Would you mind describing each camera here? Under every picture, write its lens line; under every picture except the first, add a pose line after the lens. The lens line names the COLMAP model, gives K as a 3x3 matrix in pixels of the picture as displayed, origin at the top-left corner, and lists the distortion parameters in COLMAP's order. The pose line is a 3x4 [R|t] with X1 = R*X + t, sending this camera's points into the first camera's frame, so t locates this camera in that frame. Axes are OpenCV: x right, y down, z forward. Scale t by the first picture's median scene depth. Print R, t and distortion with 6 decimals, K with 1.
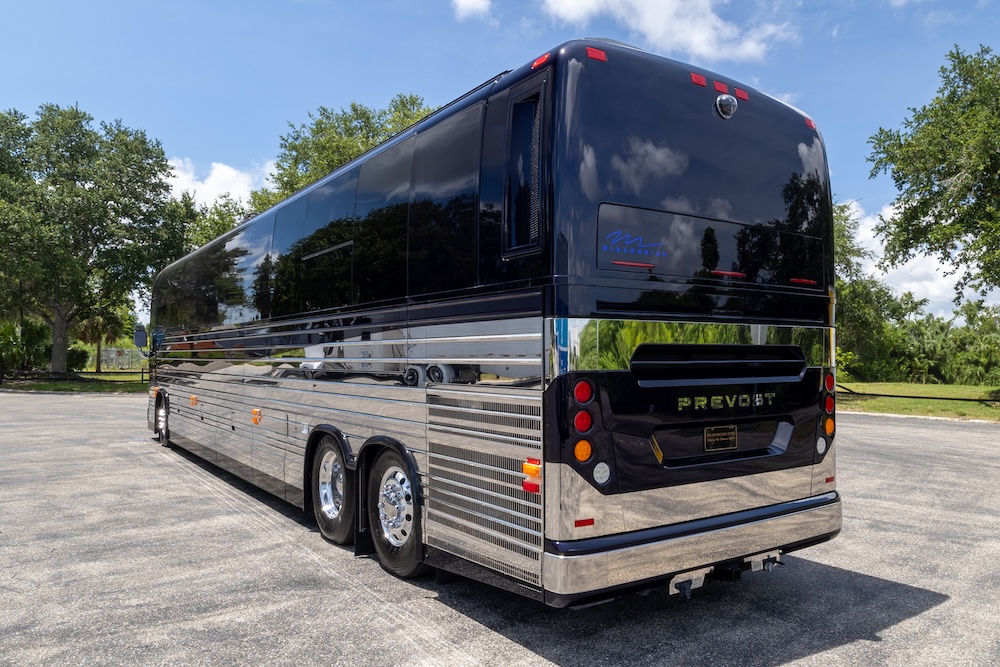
lens RADIAL K [[728.4, 0, 516.6], [0, 728.4, 355.0], [0, 0, 1]] dist [0.027206, -0.021035]
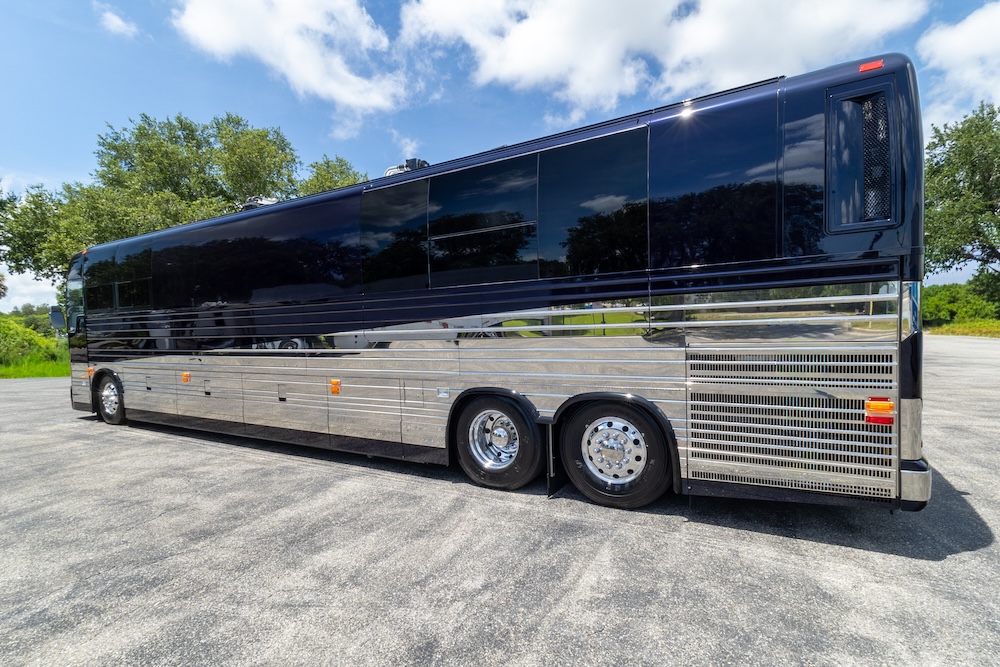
lens RADIAL K [[491.1, 0, 510.0], [0, 491.1, 355.5], [0, 0, 1]] dist [0.010434, -0.000713]
pose [[0.907960, -0.050661, 0.415983, -0.662486], [0.026612, 0.997632, 0.063414, 0.001482], [-0.418210, -0.046507, 0.907159, 0.378234]]
